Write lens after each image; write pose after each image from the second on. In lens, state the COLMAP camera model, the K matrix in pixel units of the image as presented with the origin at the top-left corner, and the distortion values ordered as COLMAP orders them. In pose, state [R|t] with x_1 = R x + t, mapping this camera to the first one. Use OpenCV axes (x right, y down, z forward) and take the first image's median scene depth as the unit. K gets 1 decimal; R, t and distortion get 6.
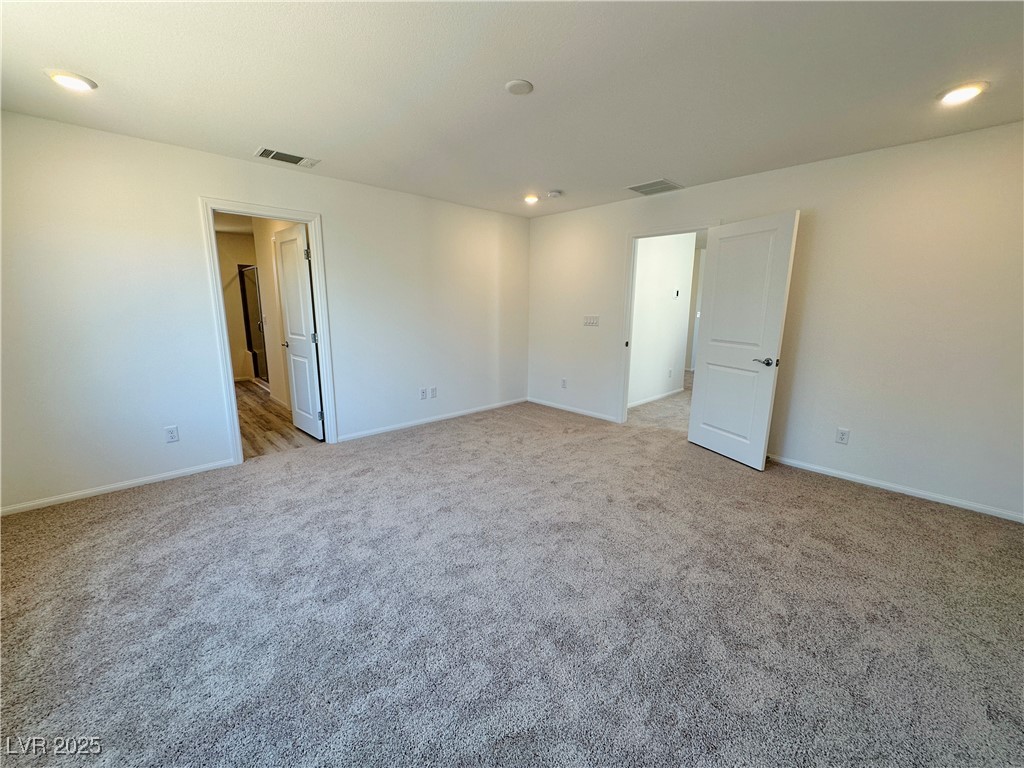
lens RADIAL K [[409.5, 0, 512.5], [0, 409.5, 383.2], [0, 0, 1]] dist [-0.001480, 0.000579]
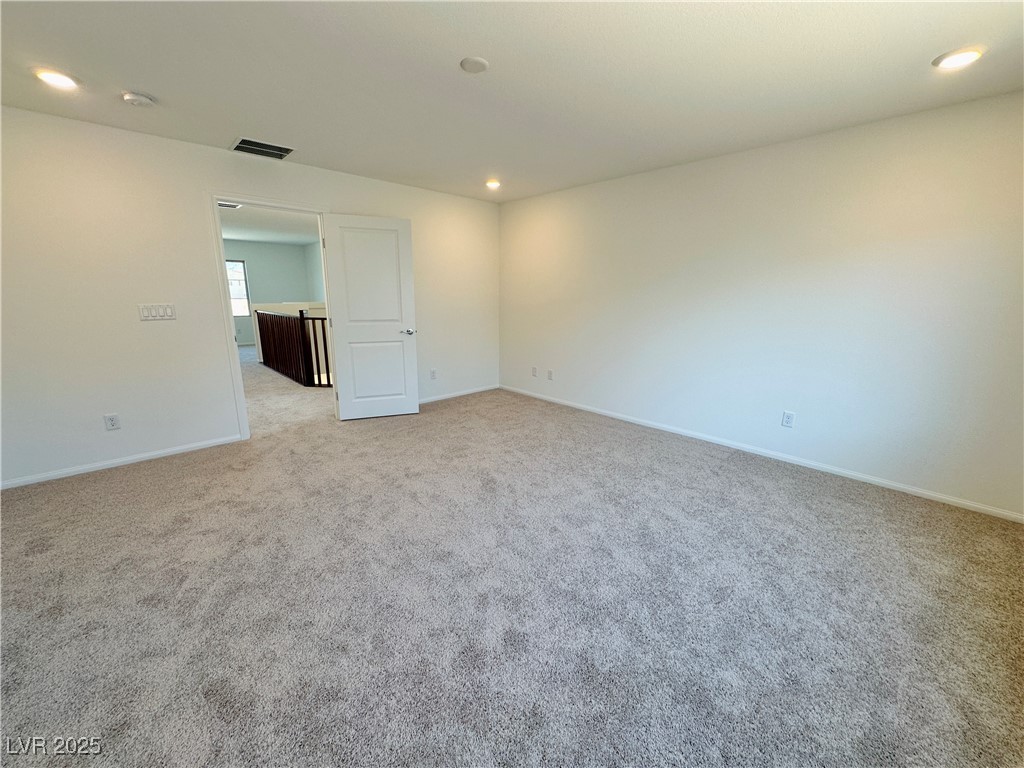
lens RADIAL K [[409.5, 0, 512.5], [0, 409.5, 383.2], [0, 0, 1]] dist [-0.001480, 0.000579]
pose [[0.004383, -0.230255, 0.973121, -0.615427], [0.182101, 0.957042, 0.225630, -0.115857], [-0.983270, 0.176217, 0.046124, 0.563970]]
